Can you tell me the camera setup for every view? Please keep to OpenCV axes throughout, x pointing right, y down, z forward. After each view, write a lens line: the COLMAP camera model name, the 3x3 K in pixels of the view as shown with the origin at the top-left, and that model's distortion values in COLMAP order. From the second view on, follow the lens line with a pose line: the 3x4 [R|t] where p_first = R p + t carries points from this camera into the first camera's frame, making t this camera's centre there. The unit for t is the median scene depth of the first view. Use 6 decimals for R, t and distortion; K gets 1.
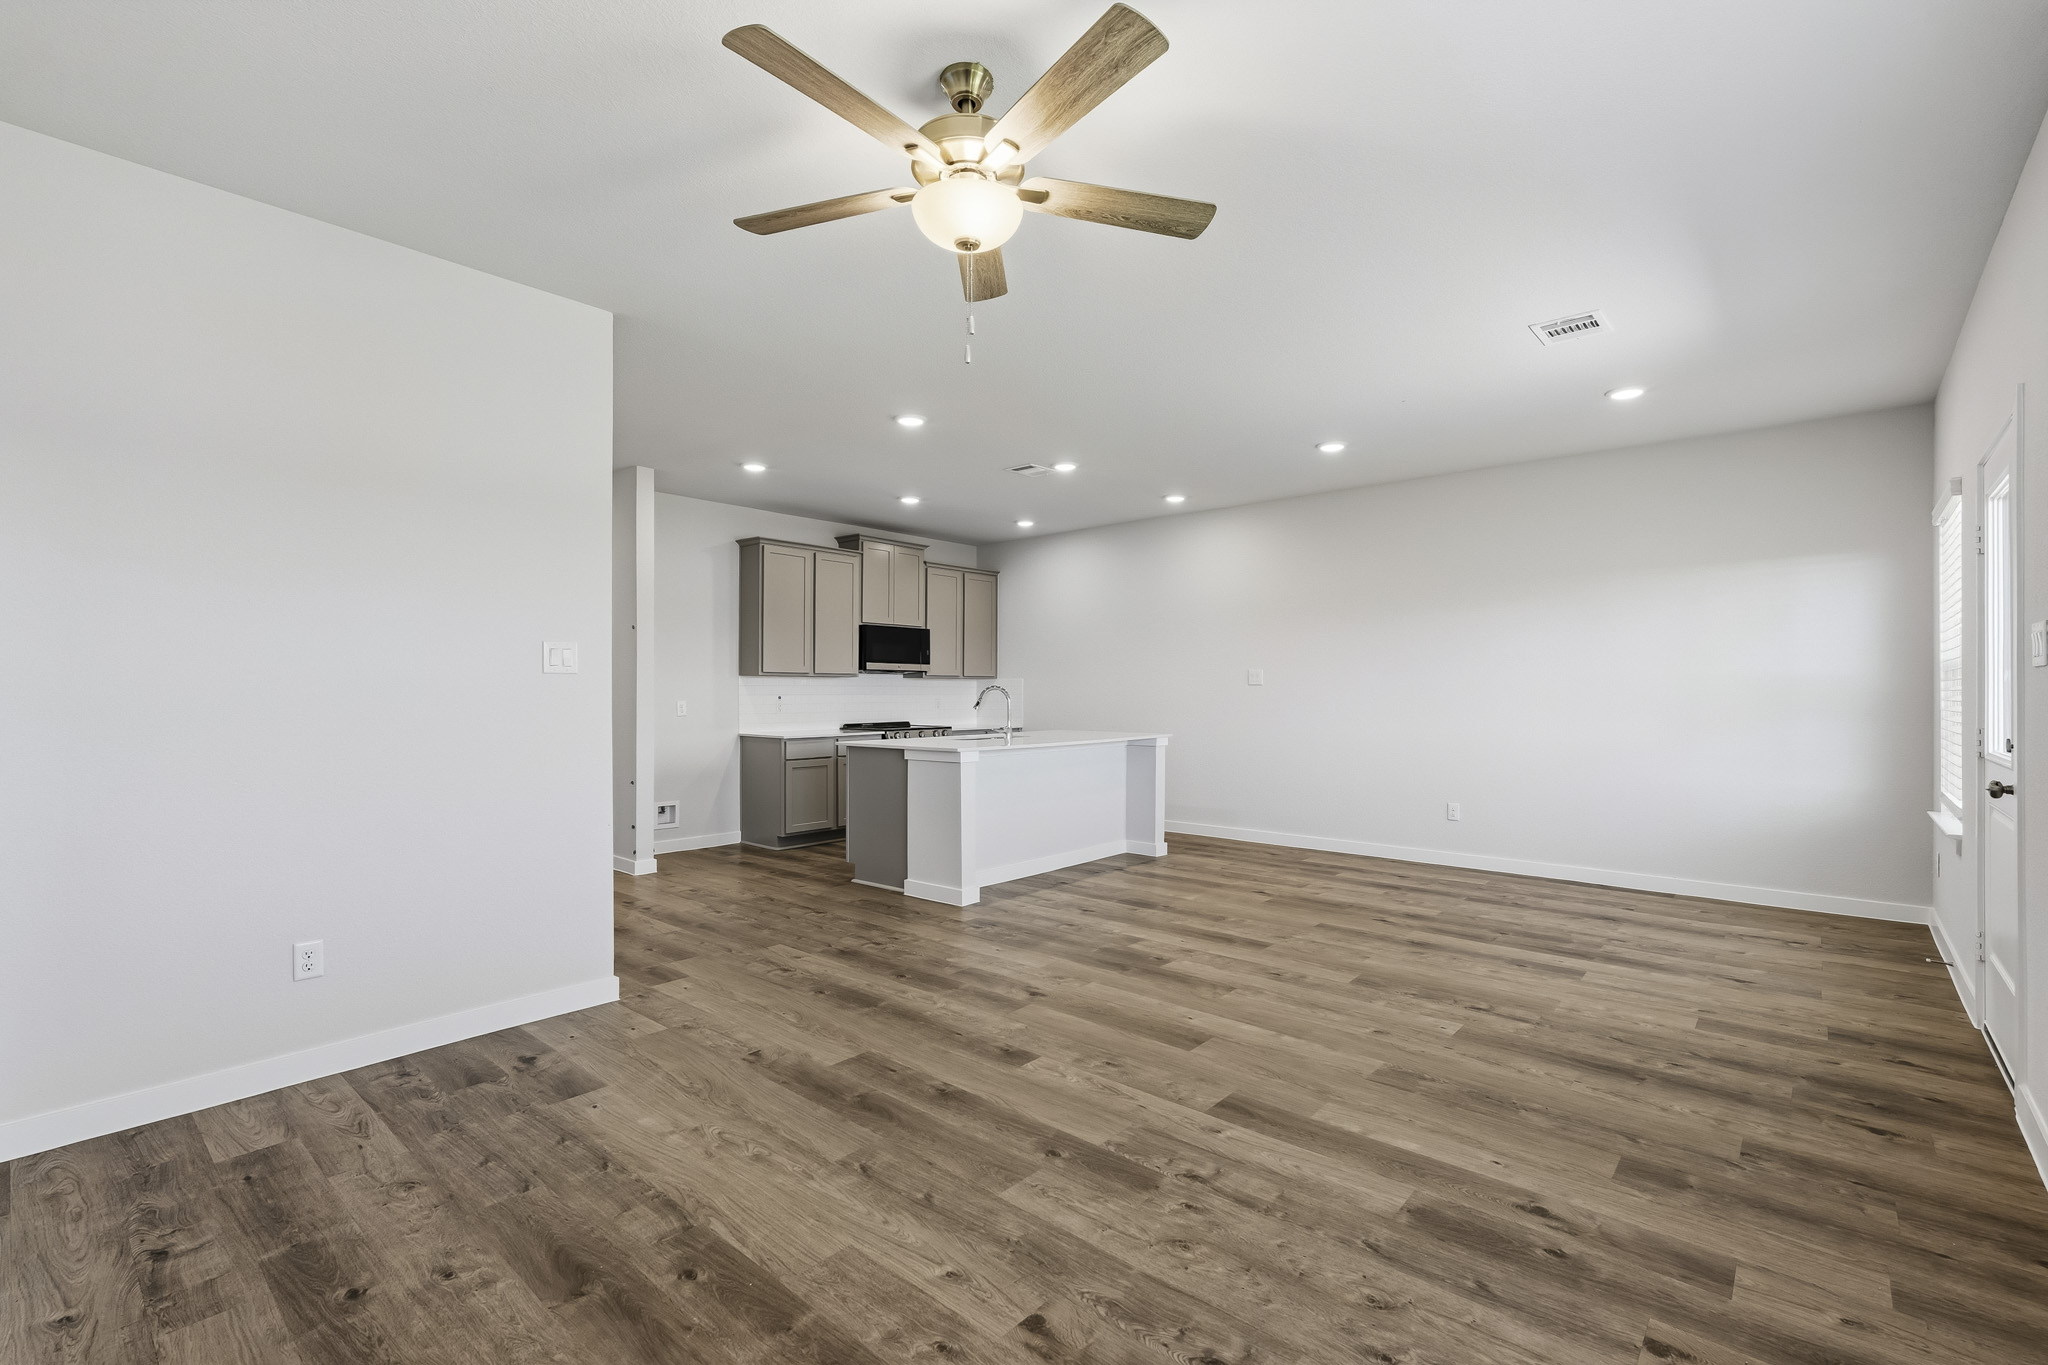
lens RADIAL K [[917.4, 0, 985.9], [0, 917.4, 690.9], [0, 0, 1]] dist [0.028846, -0.013324]
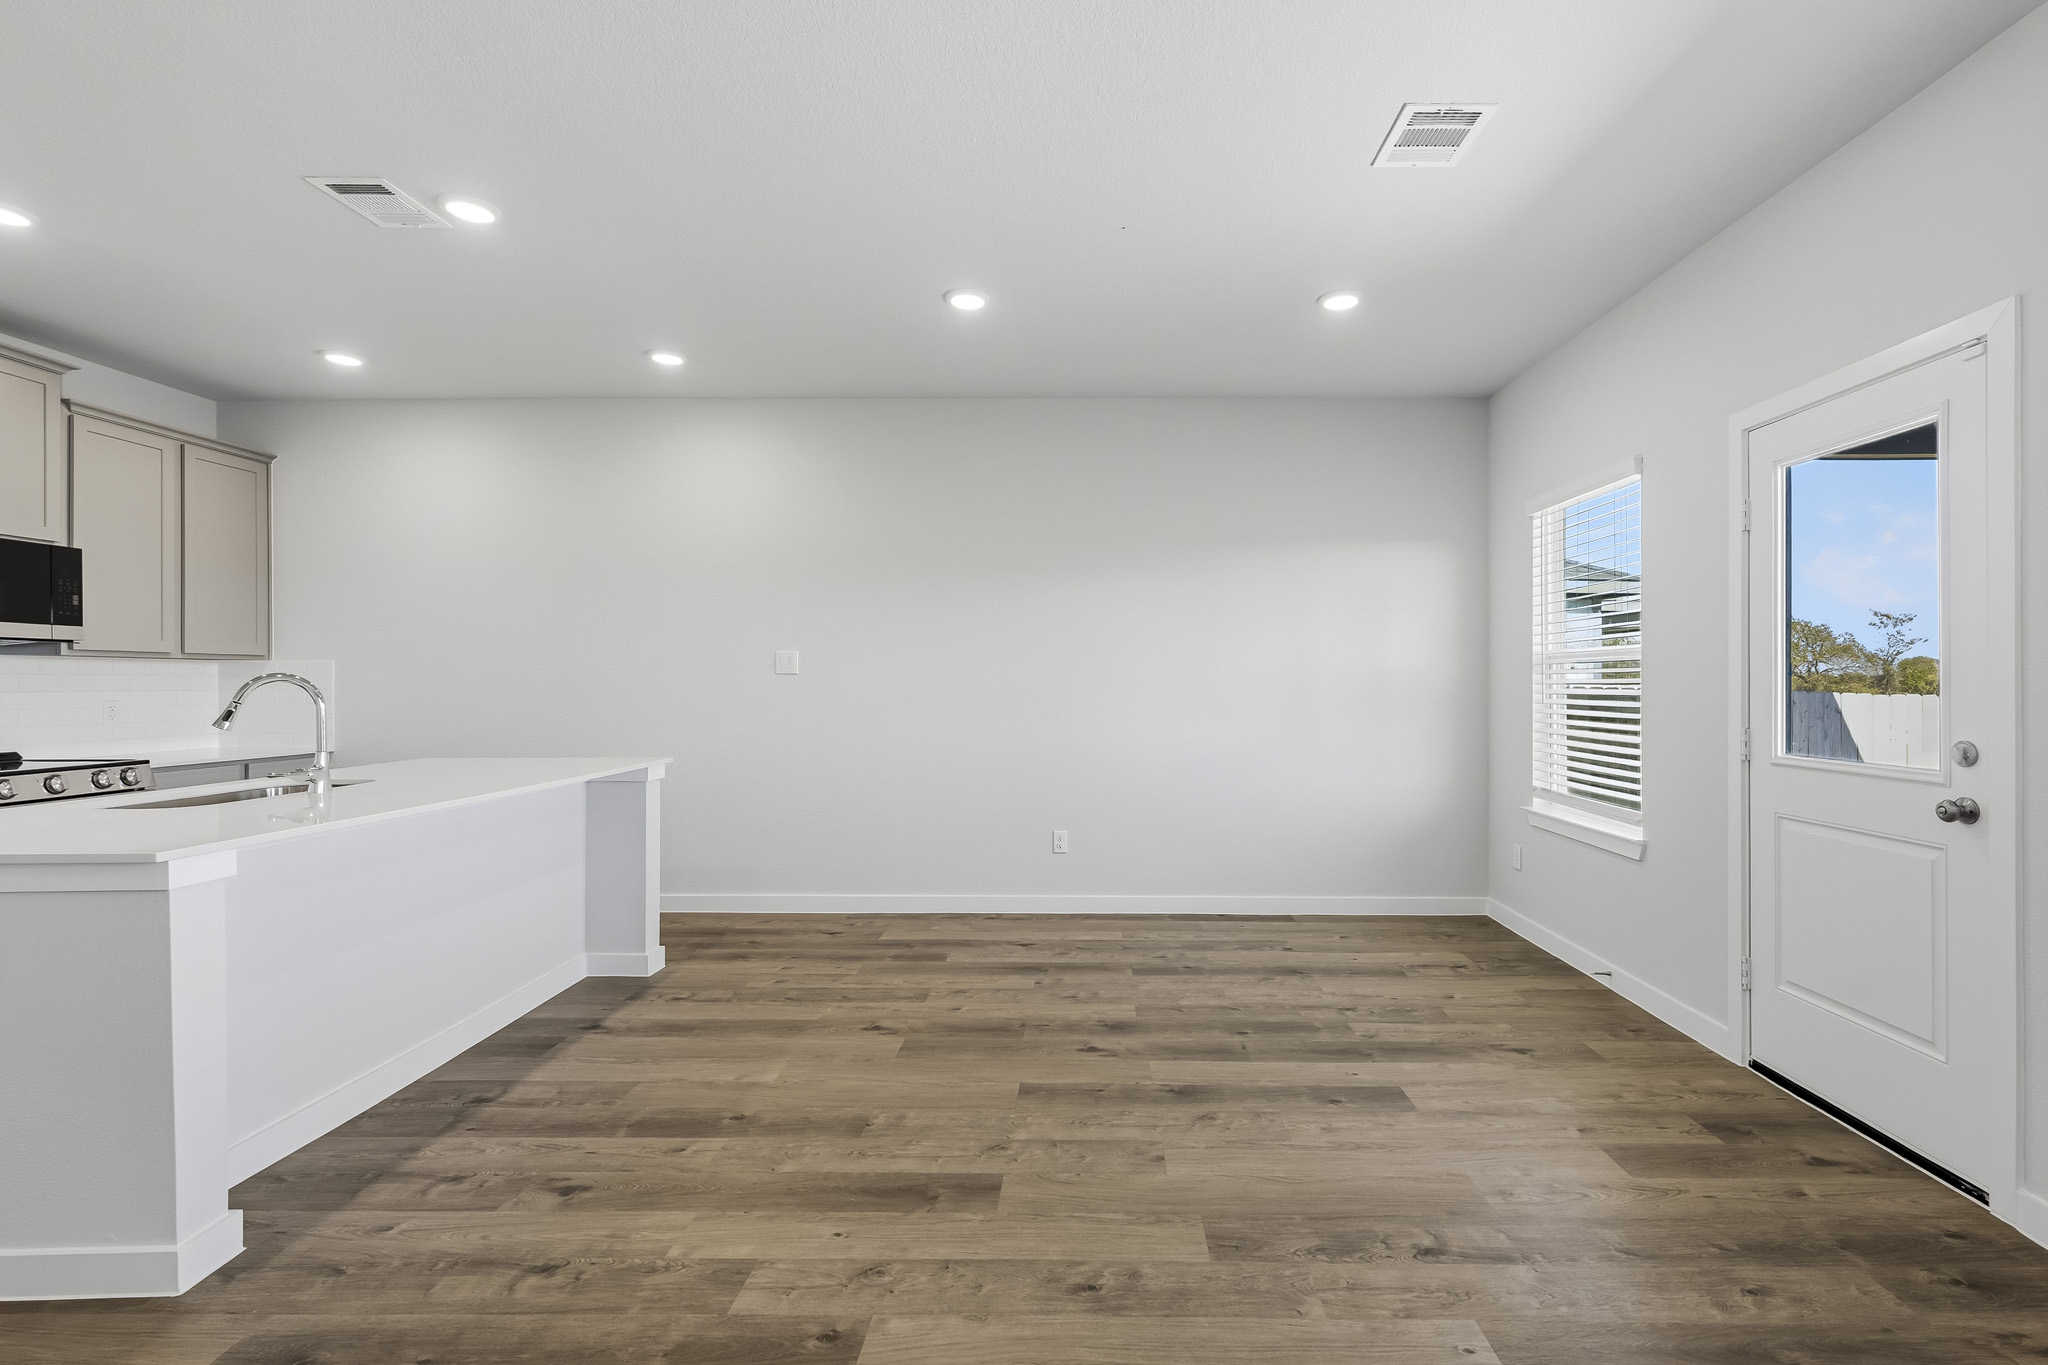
lens RADIAL K [[956.0, 0, 1088.0], [0, 956.0, 683.4], [0, 0, 1]] dist [-0.001513, 0.000735]
pose [[0.741459, -0.001922, 0.670995, -0.016874], [-0.002568, 0.999980, 0.005702, -0.008919], [-0.670993, -0.005951, 0.741440, 0.649321]]
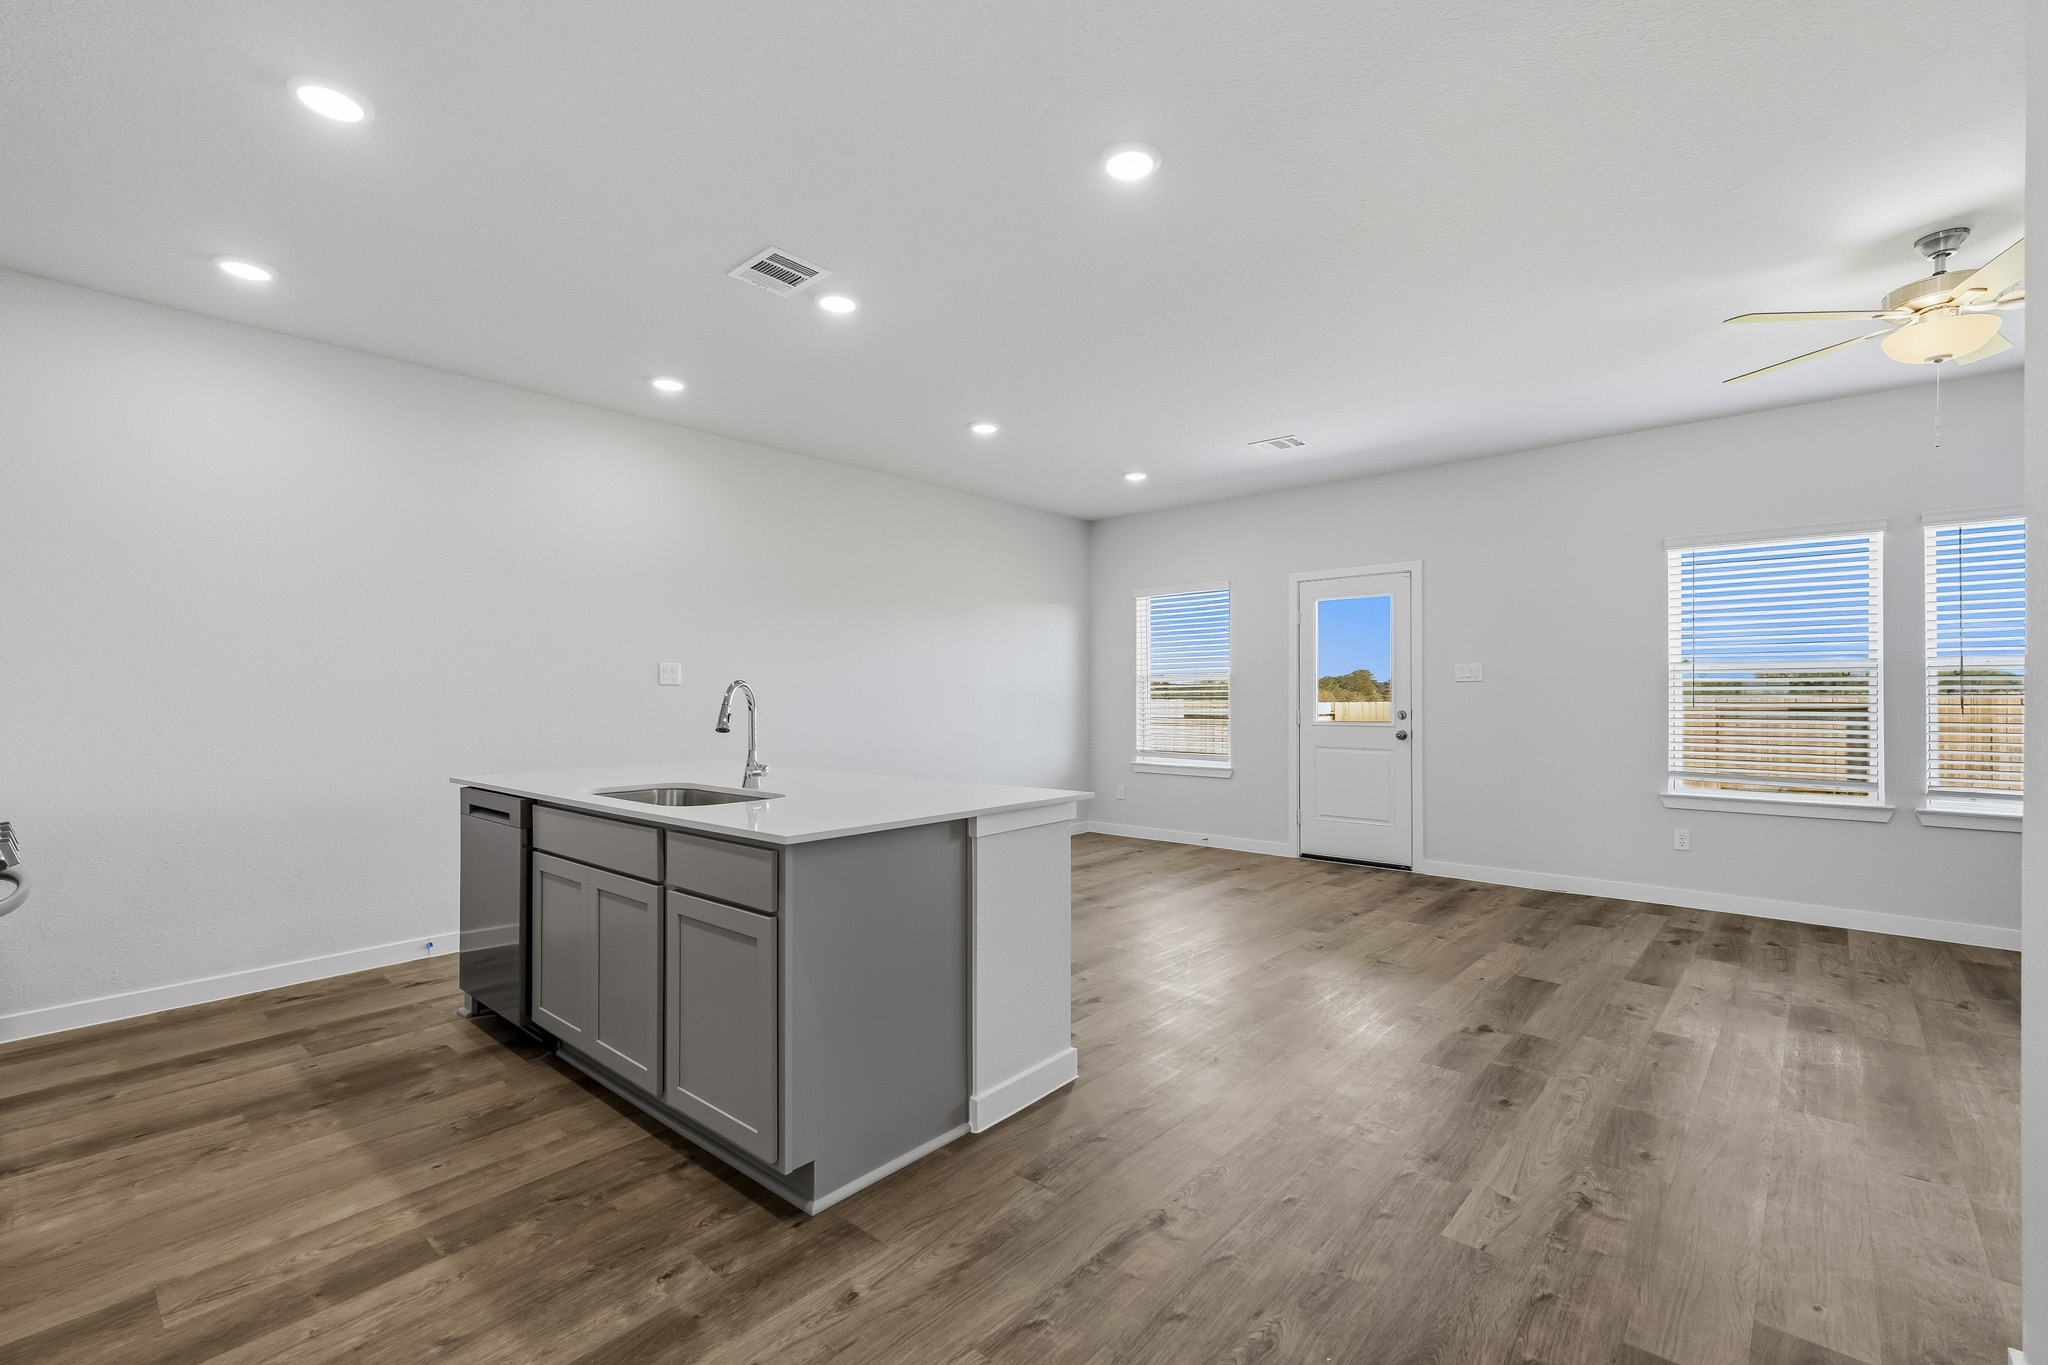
lens RADIAL K [[883.7, 0, 1089.2], [0, 883.7, 693.6], [0, 0, 1]] dist [0.023002, 0.000009]
pose [[-0.049705, 0.004212, 0.998755, -0.752507], [0.003104, 0.999987, -0.004062, 0.006345], [-0.998759, 0.002898, -0.049717, 1.358023]]
